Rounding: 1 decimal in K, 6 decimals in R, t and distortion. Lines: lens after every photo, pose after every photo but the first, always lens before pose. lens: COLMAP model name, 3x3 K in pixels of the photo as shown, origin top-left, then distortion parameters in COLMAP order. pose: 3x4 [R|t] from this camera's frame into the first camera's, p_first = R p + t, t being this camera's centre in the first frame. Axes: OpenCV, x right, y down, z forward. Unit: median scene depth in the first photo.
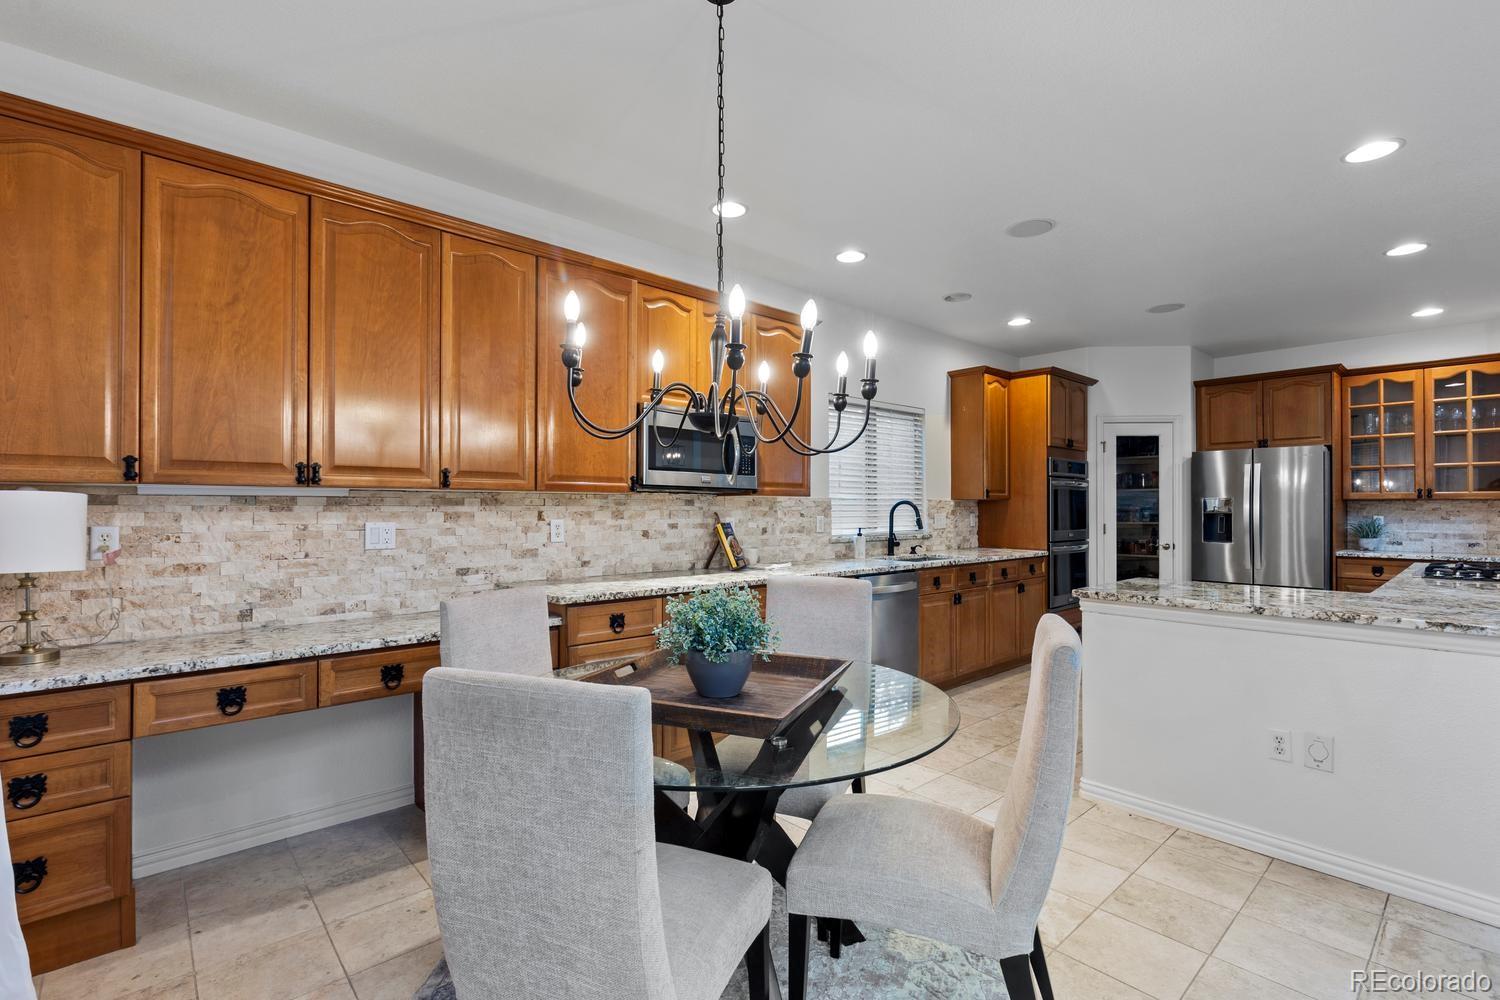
lens RADIAL K [[682.8, 0, 757.7], [0, 682.8, 501.9], [0, 0, 1]] dist [0.005045, -0.001612]
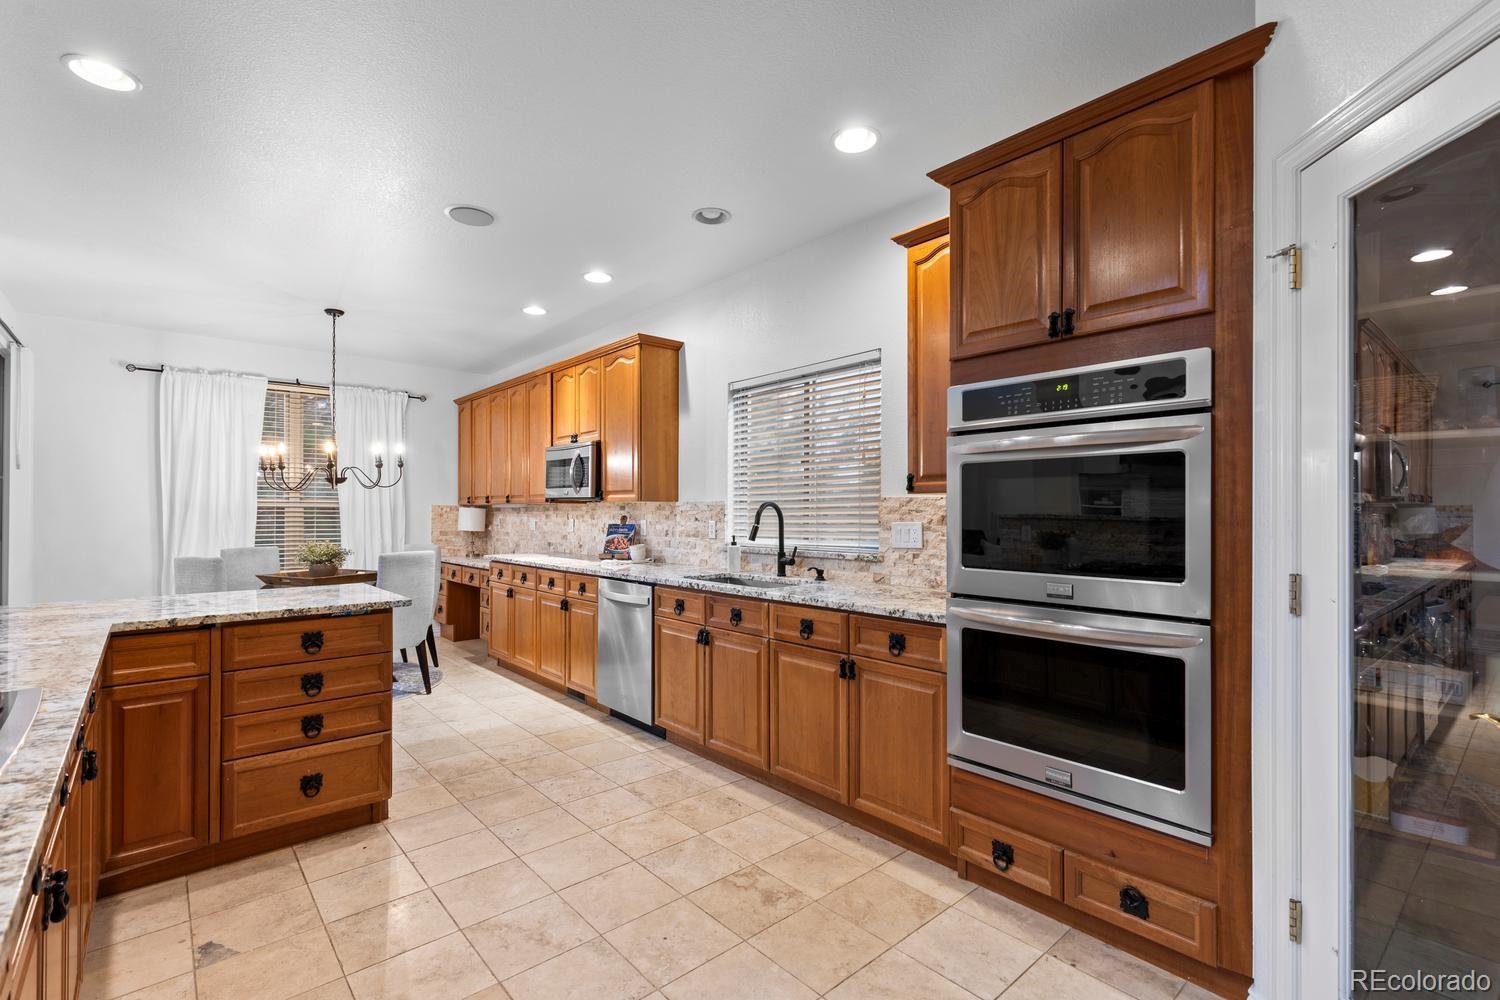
lens RADIAL K [[682.8, 0, 754.2], [0, 682.8, 507.4], [0, 0, 1]] dist [0.005045, -0.001612]
pose [[-0.022878, -0.008803, -0.999700, 0.893569], [0.008583, 0.999923, -0.009001, 0.009973], [0.999701, -0.008787, -0.022800, 0.943992]]
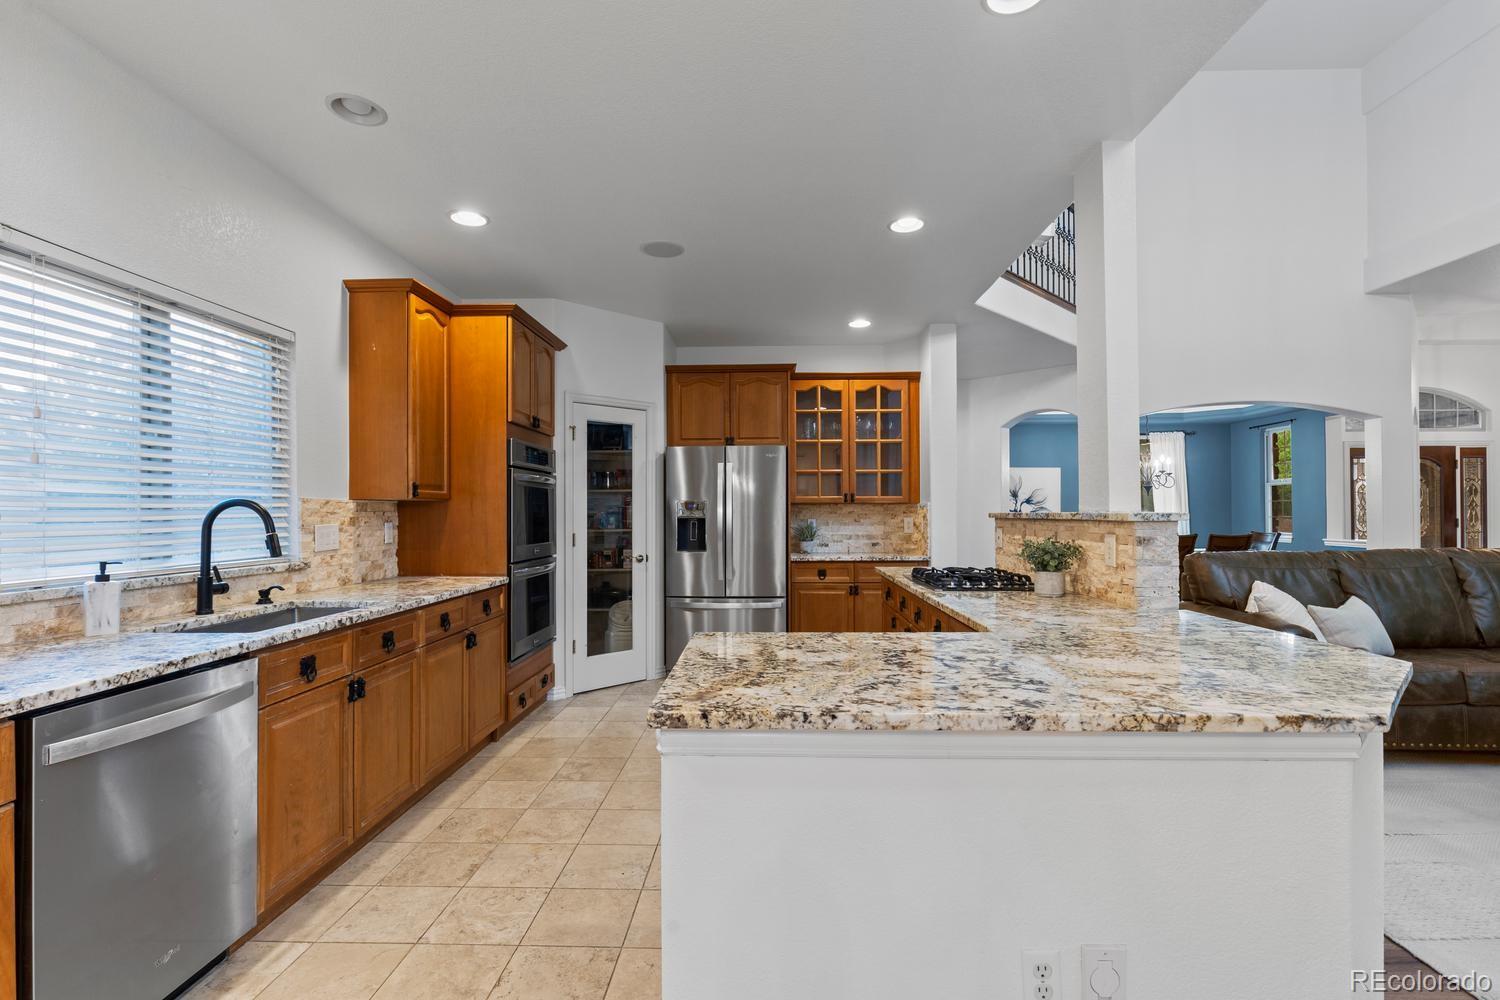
lens RADIAL K [[682.8, 0, 750.6], [0, 682.8, 505.6], [0, 0, 1]] dist [0.005045, -0.001612]
pose [[0.701927, 0.002966, 0.712242, 0.117052], [-0.001819, 0.999996, -0.002372, 0.002874], [-0.712246, 0.000370, 0.701930, 0.374175]]
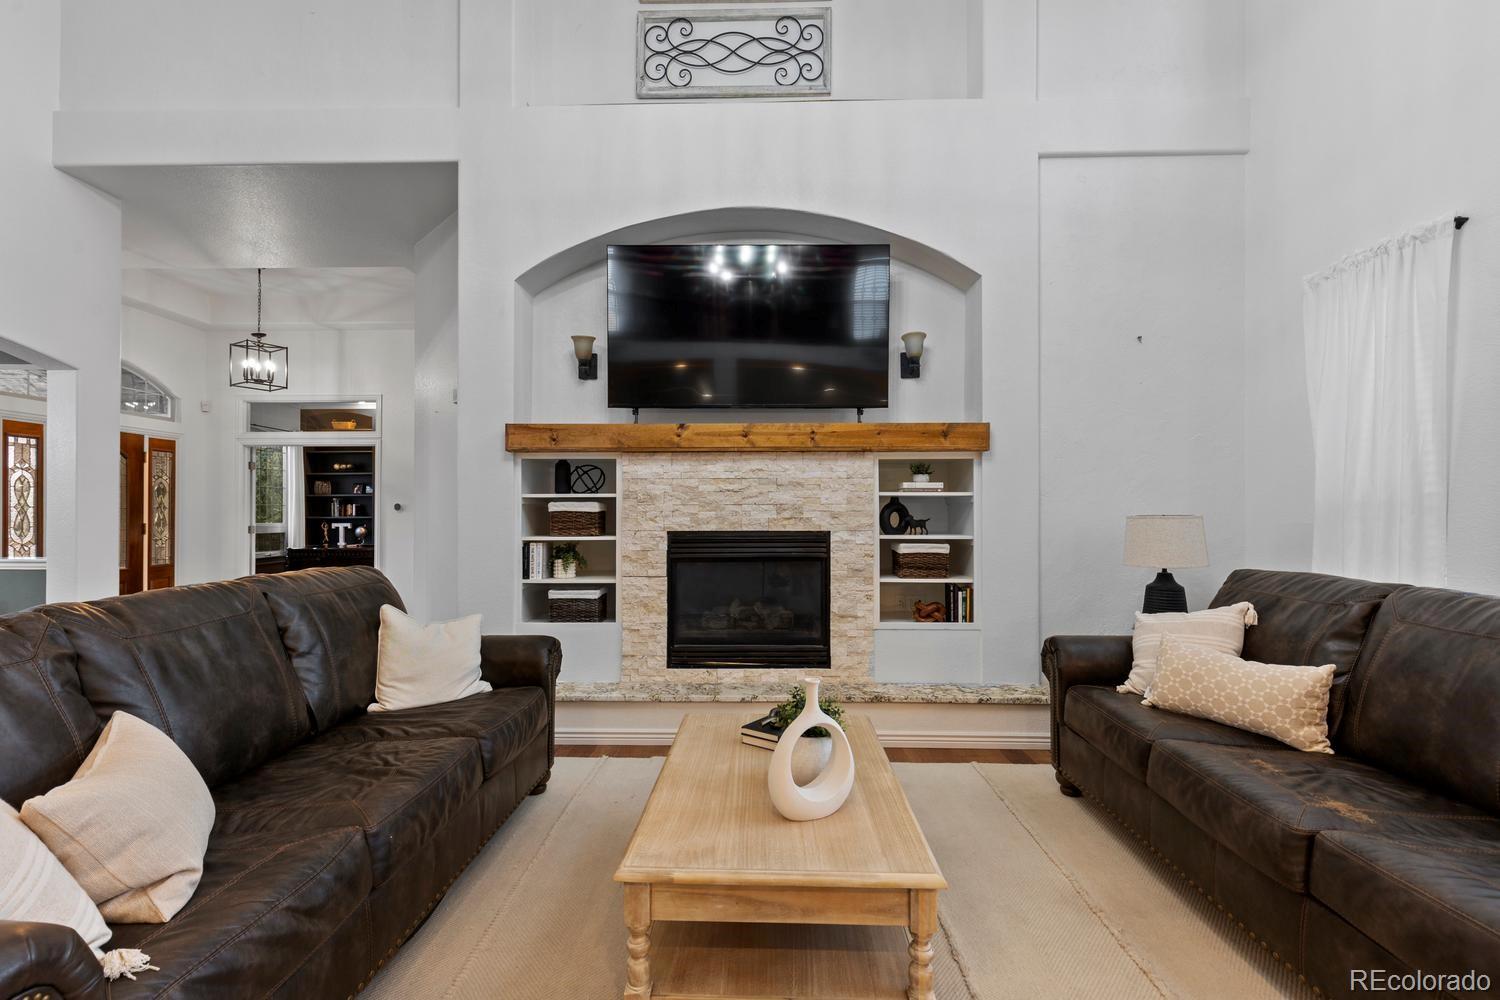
lens RADIAL K [[682.8, 0, 755.8], [0, 682.8, 508.3], [0, 0, 1]] dist [0.005045, -0.001612]
pose [[-0.720138, 0.004060, 0.693819, 0.659025], [-0.005154, 0.999924, -0.011200, 0.005623], [-0.693811, -0.011642, -0.720063, 0.452878]]
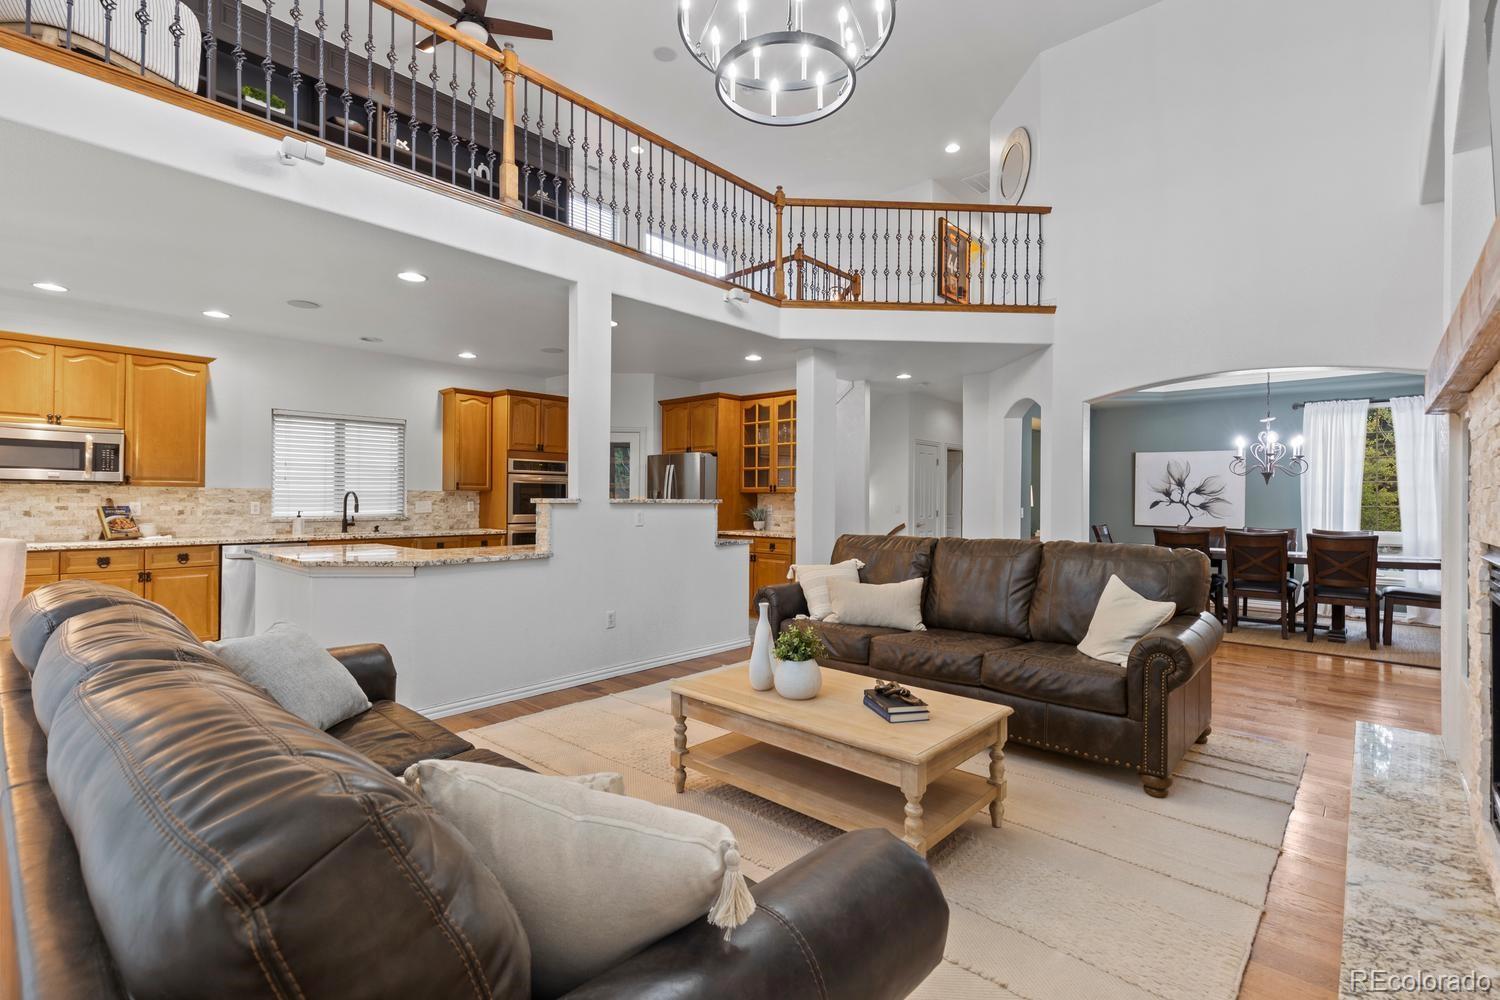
lens RADIAL K [[682.8, 0, 752.7], [0, 682.8, 498.9], [0, 0, 1]] dist [0.005045, -0.001612]
pose [[0.995801, 0.006322, 0.091330, 0.819841], [-0.007211, 0.999930, 0.009405, -0.004311], [-0.091264, -0.010024, 0.995776, -0.366460]]
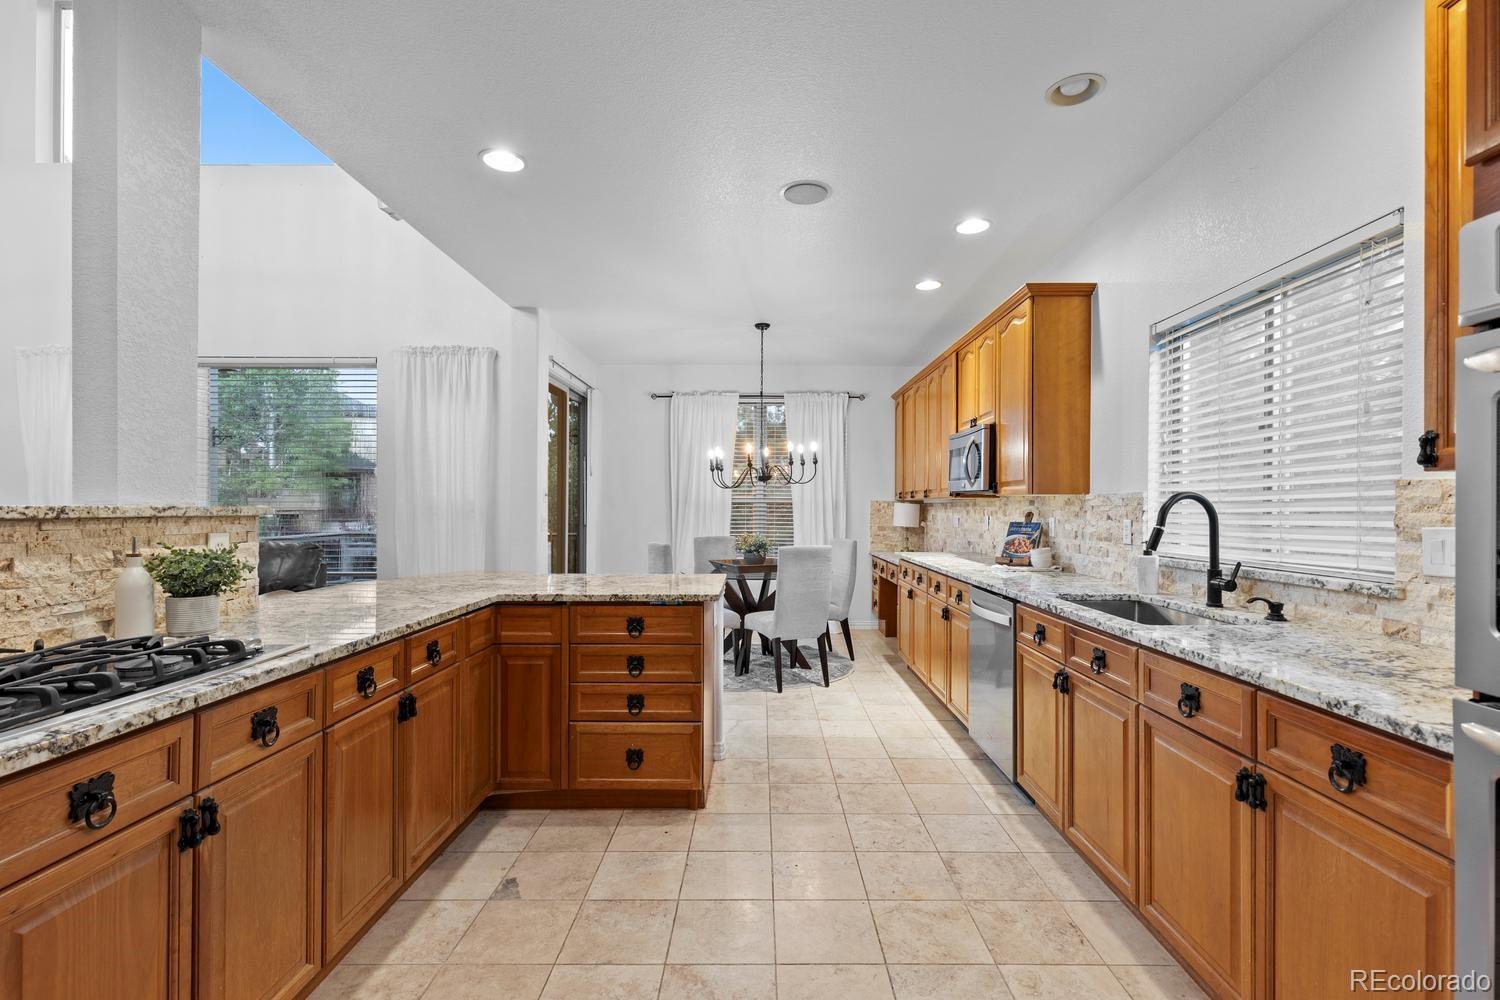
lens RADIAL K [[682.8, 0, 754.7], [0, 682.8, 506.4], [0, 0, 1]] dist [0.005045, -0.001612]
pose [[-0.684177, -0.005089, -0.729298, 0.733035], [0.001934, 0.999959, -0.008793, 0.011304], [0.729313, -0.007427, -0.684140, 1.045149]]
